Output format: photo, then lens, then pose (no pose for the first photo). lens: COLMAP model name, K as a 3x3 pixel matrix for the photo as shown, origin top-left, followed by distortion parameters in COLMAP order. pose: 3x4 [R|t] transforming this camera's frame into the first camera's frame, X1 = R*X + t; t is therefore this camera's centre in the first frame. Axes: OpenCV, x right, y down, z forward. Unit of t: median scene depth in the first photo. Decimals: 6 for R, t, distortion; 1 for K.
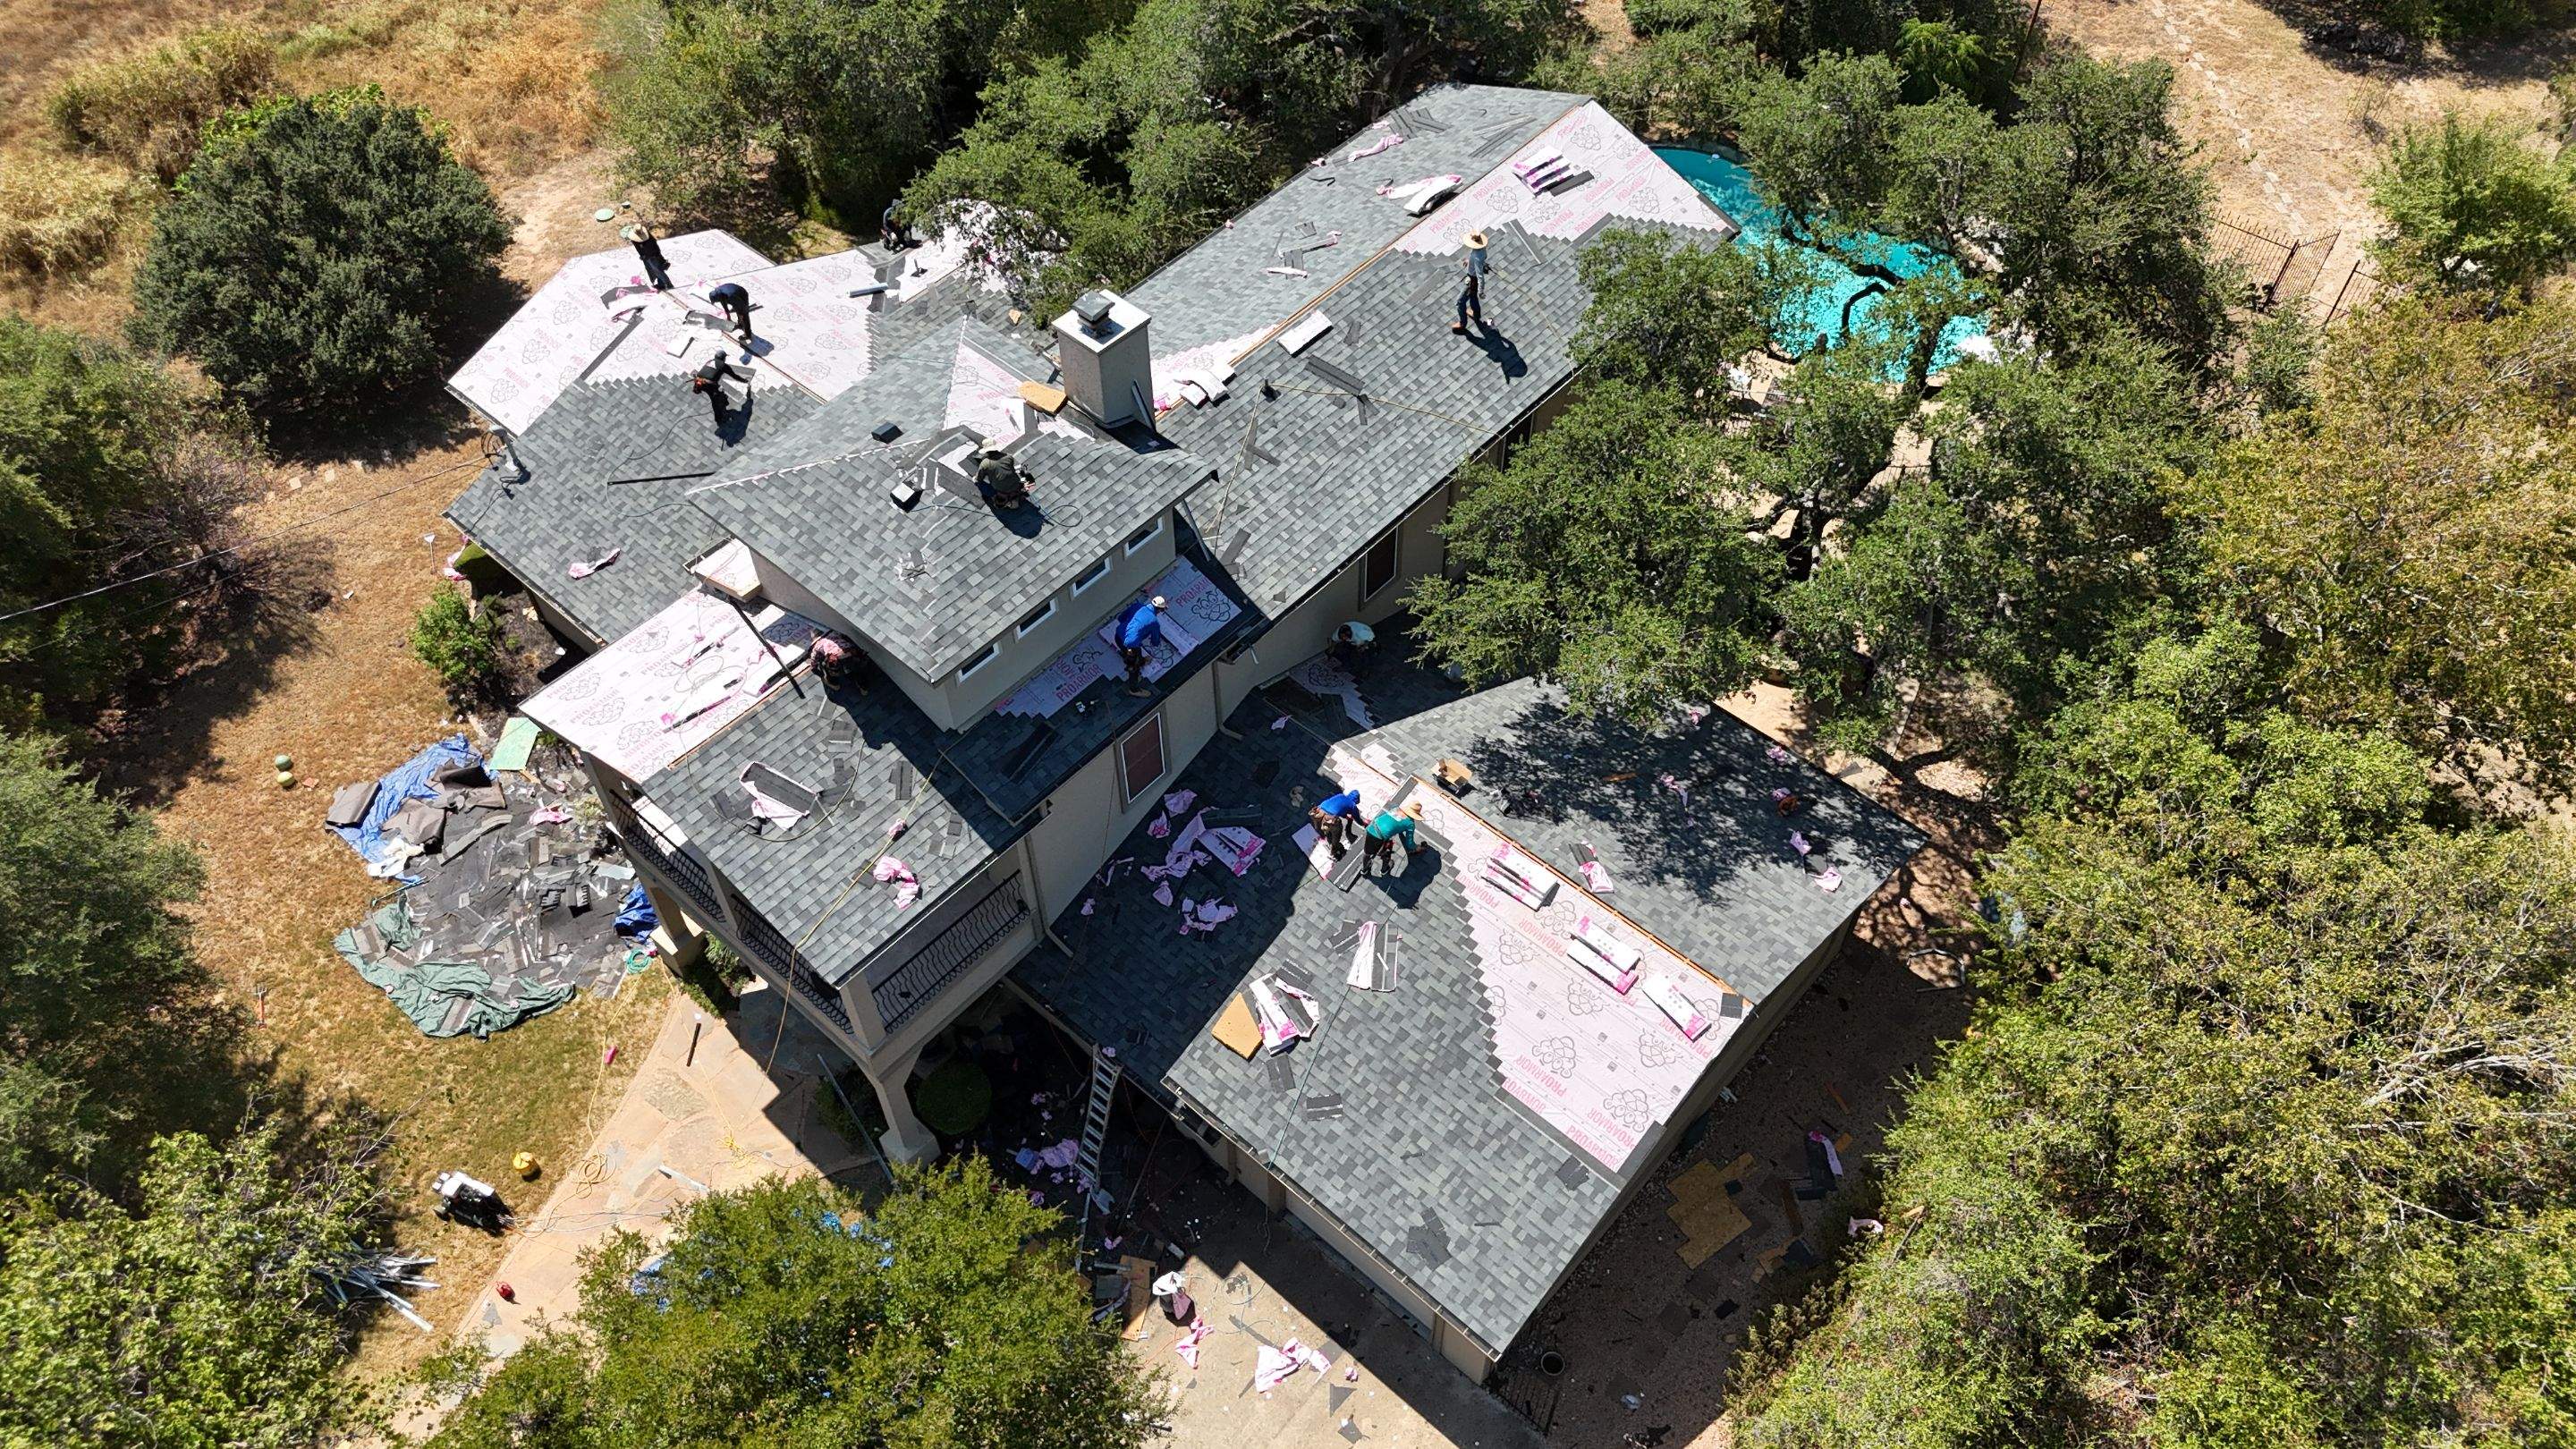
lens RADIAL K [[1903.3, 0, 1279.2], [0, 1903.3, 701.4], [0, 0, 1]] dist [0.064219, -0.055199]
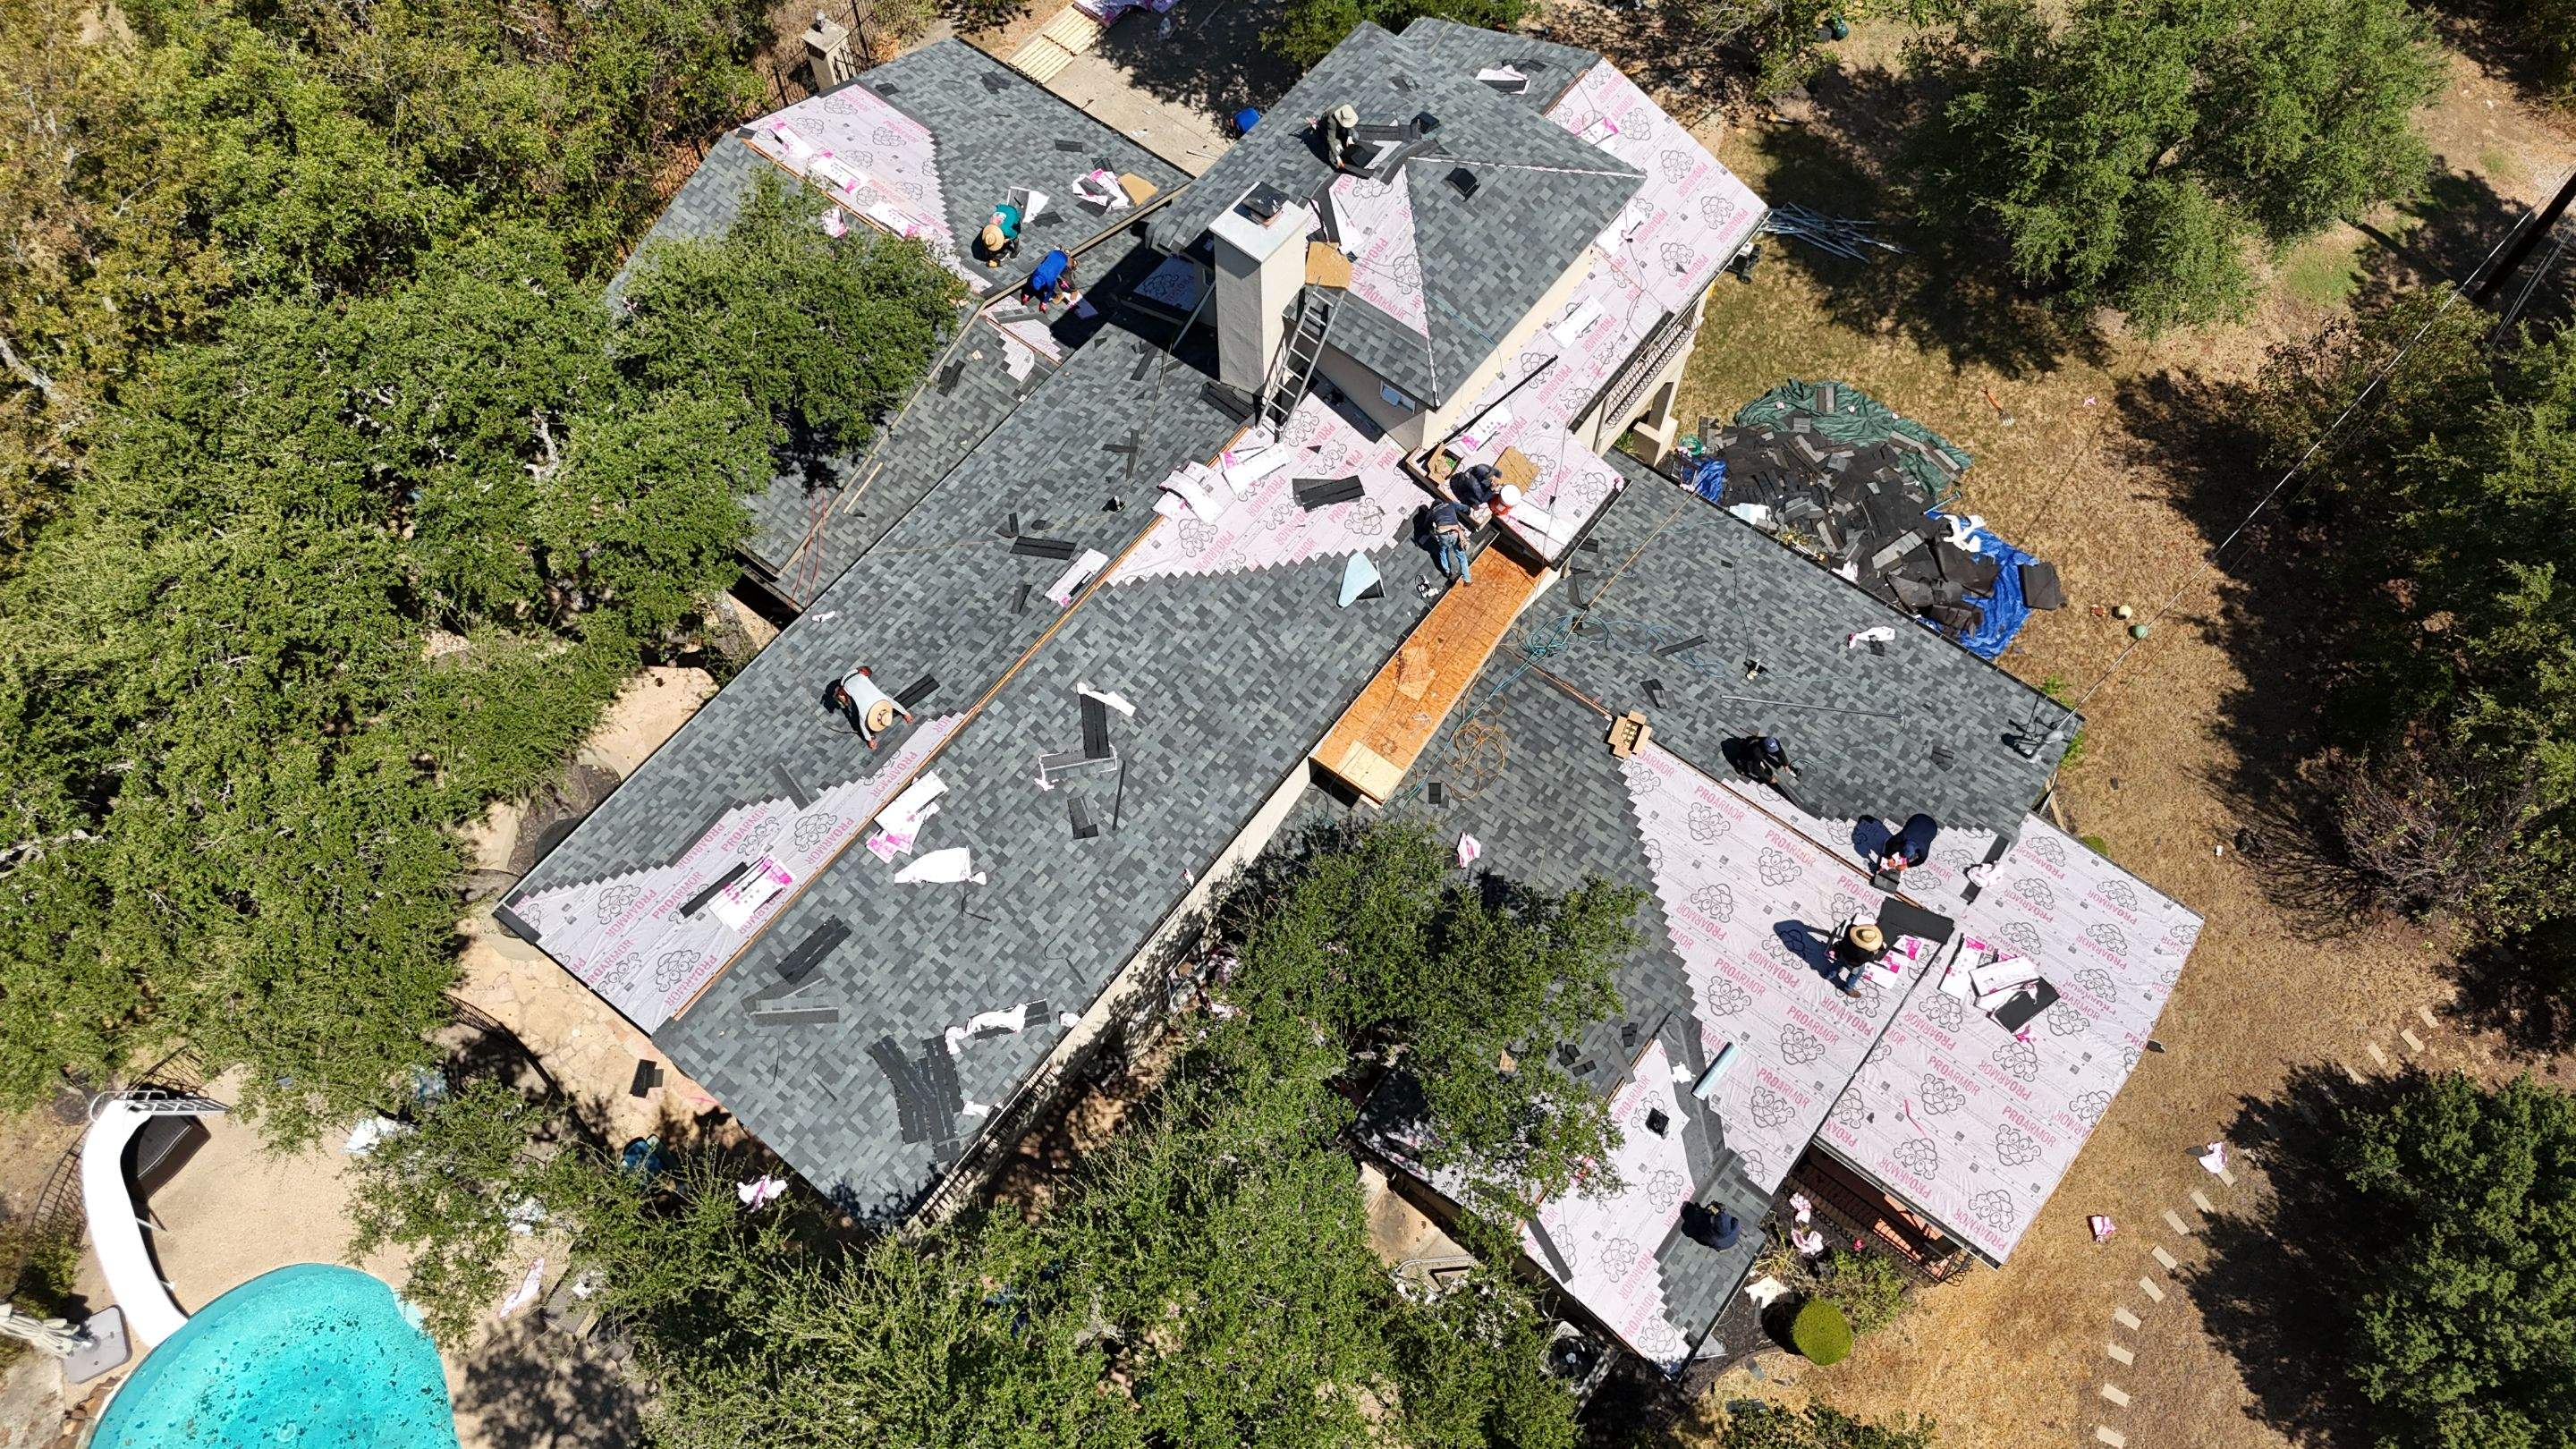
lens RADIAL K [[1903.3, 0, 1301.1], [0, 1903.3, 731.5], [0, 0, 1]] dist [0.064219, -0.055199]
pose [[-0.996977, 0.070264, -0.033178, -0.056989], [-0.058223, -0.392756, 0.917798, -1.046546], [0.051457, 0.916955, 0.395659, 0.754693]]
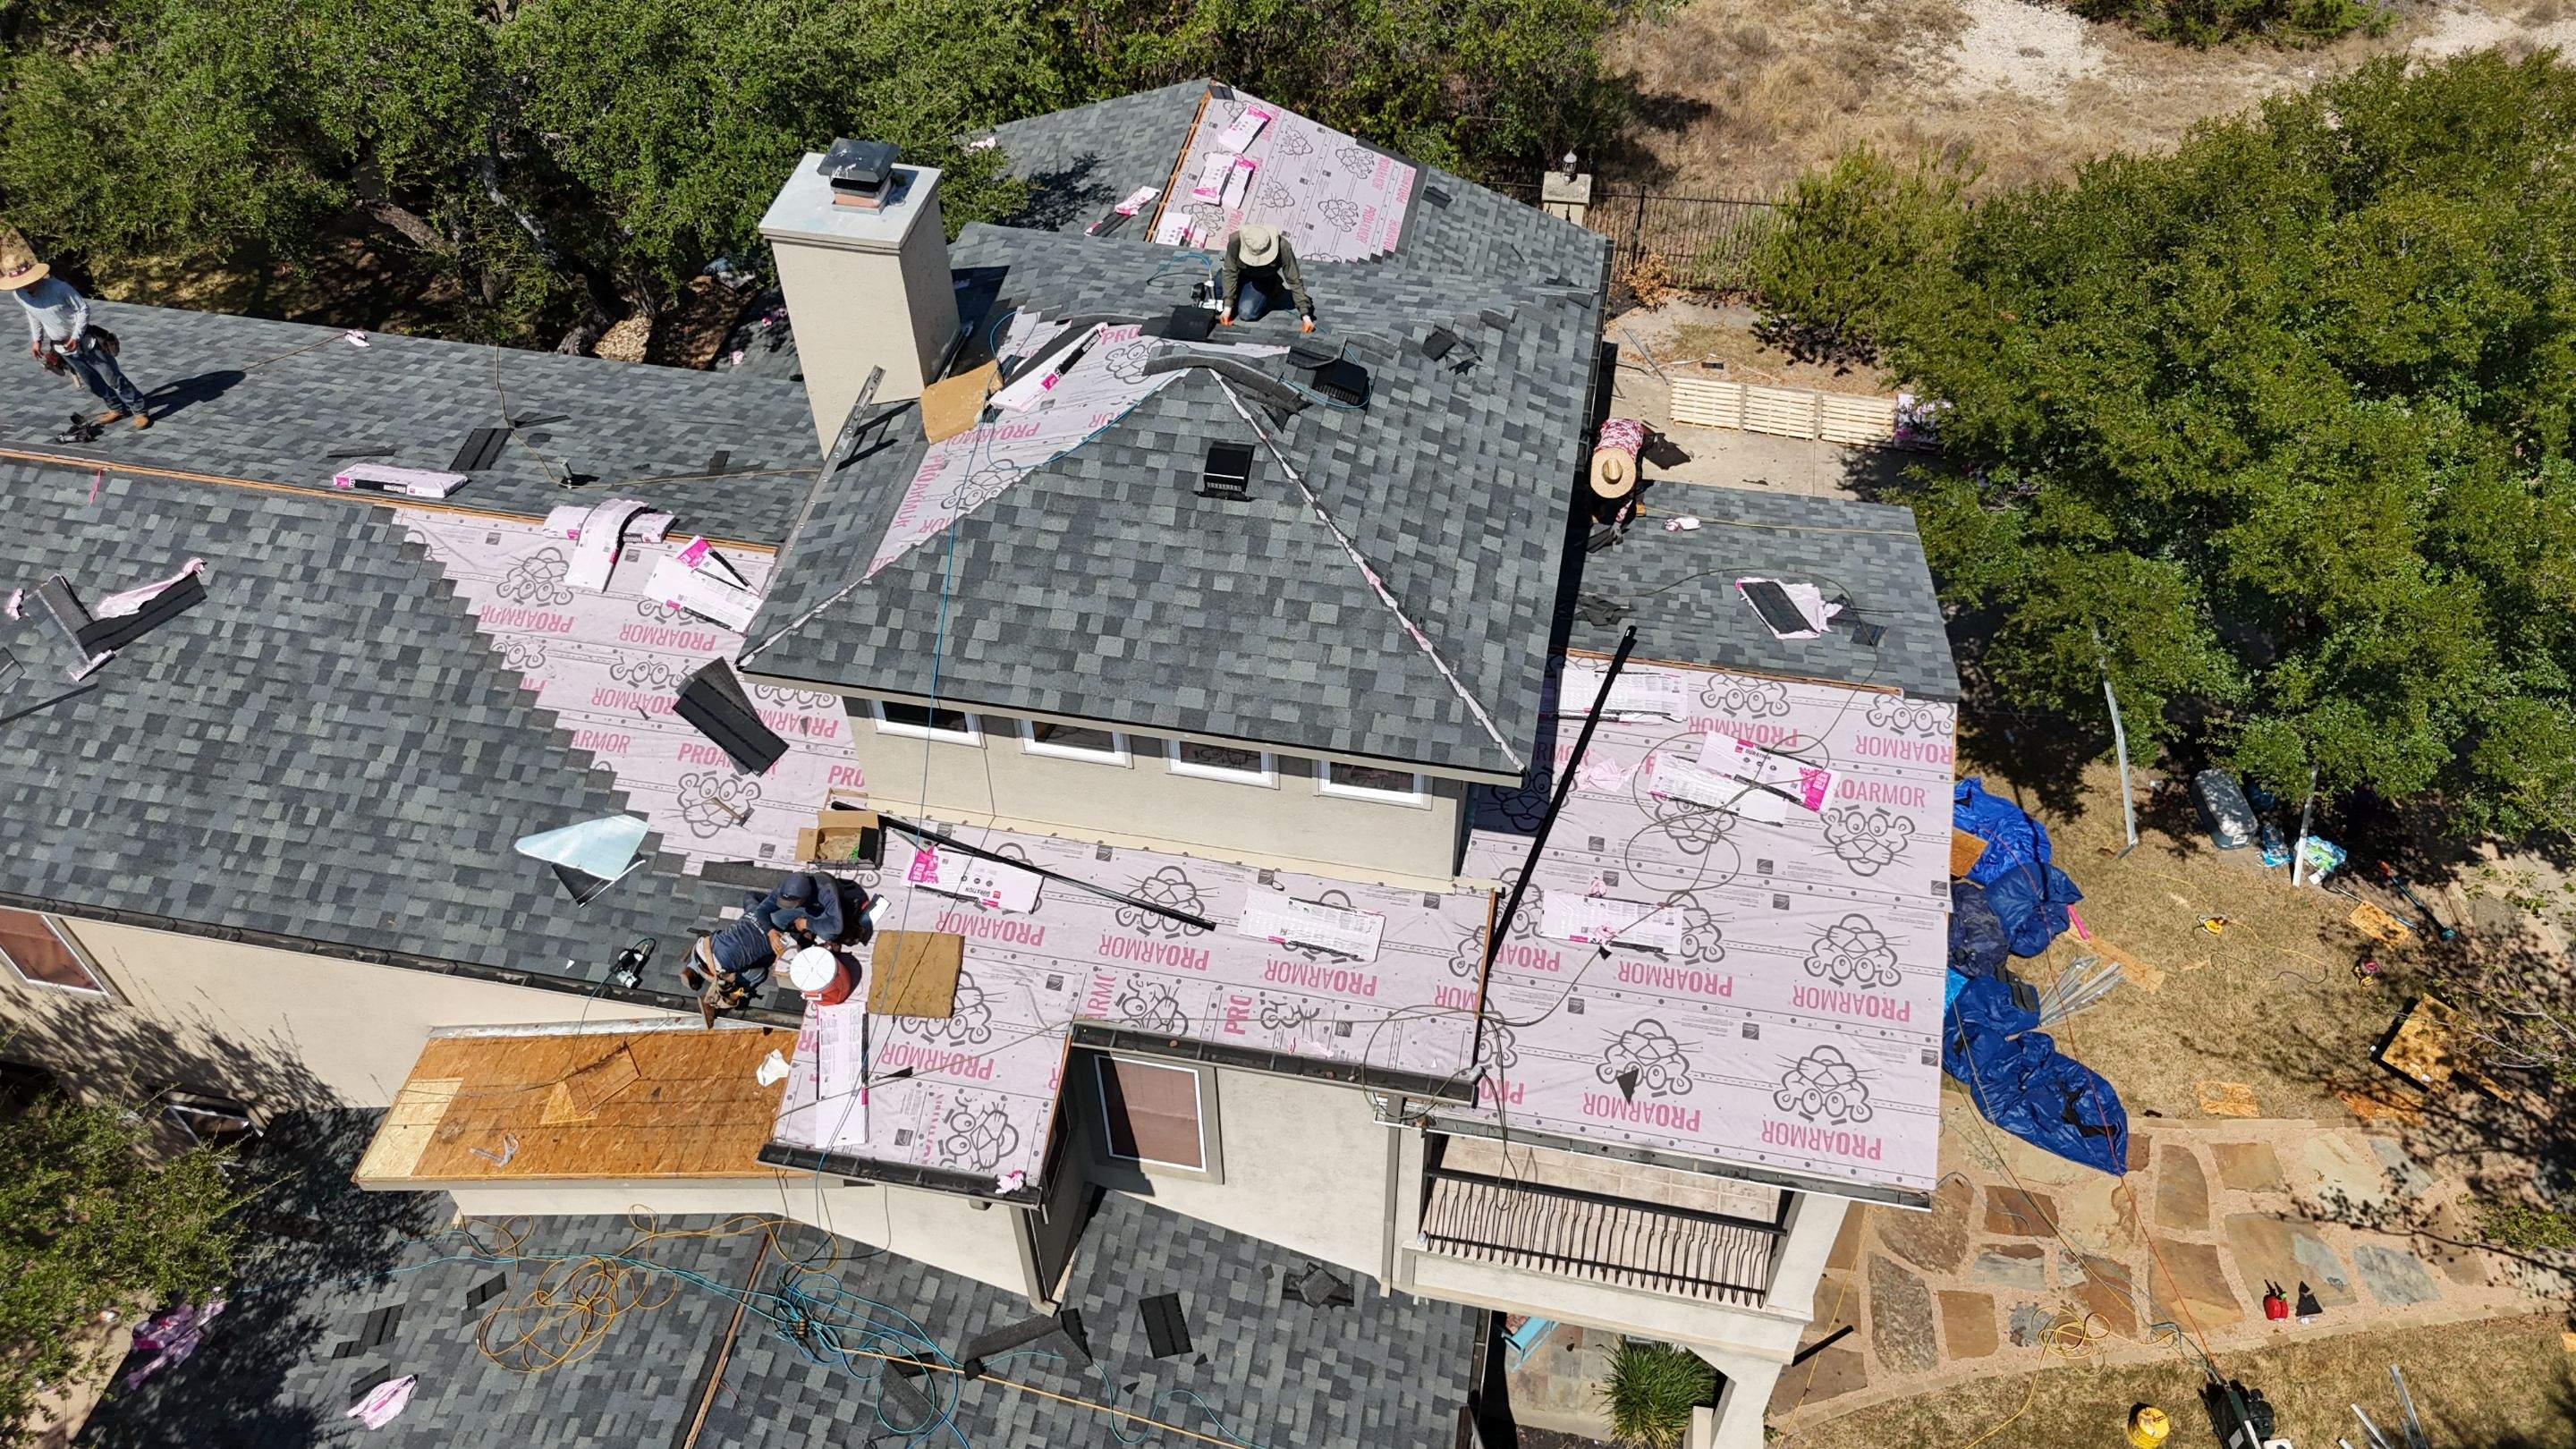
lens RADIAL K [[1903.3, 0, 1285.3], [0, 1903.3, 731.3], [0, 0, 1]] dist [0.064219, -0.055199]
pose [[-0.516879, -0.623893, 0.586169, -0.471759], [0.669511, 0.132092, 0.730963, -0.416654], [-0.533470, 0.770266, 0.349428, 0.769023]]
